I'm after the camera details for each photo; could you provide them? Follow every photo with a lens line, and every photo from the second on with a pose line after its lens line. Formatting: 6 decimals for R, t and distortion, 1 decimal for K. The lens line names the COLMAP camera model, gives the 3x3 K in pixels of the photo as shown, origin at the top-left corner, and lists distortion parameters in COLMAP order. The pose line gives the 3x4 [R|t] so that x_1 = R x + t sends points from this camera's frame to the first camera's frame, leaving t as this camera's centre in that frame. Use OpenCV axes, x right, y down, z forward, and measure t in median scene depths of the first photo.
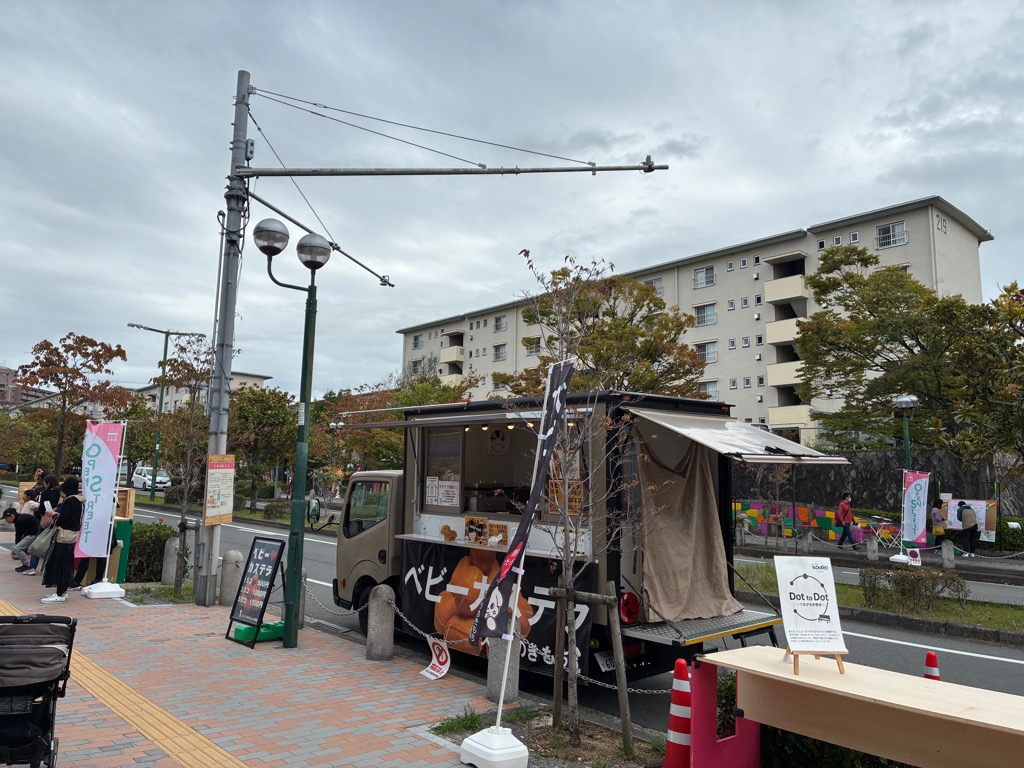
lens RADIAL K [[784.5, 0, 512.0], [0, 784.5, 384.0], [0, 0, 1]] dist [0.006696, -0.004428]
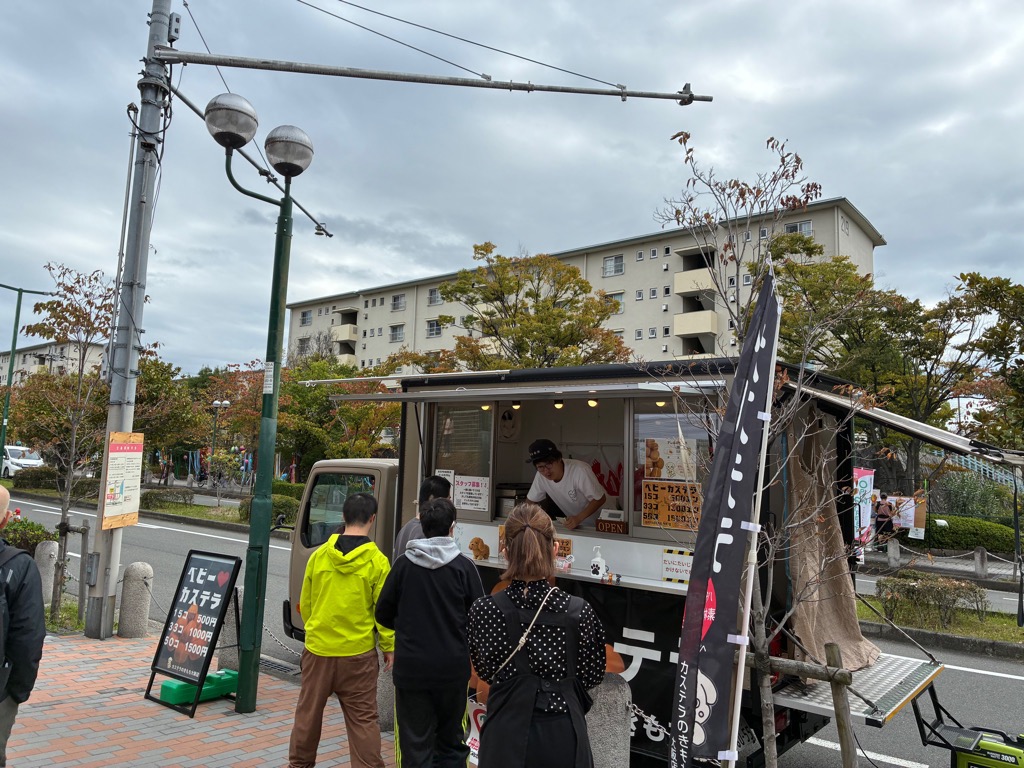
lens RADIAL K [[773.3, 0, 513.0], [0, 773.3, 388.8], [0, 0, 1]] dist [0.039575, -0.066345]
pose [[0.986034, 0.034026, 0.163034, -0.124705], [-0.037574, 0.999118, 0.018728, 0.019919], [-0.162253, -0.024592, 0.986443, 0.208832]]
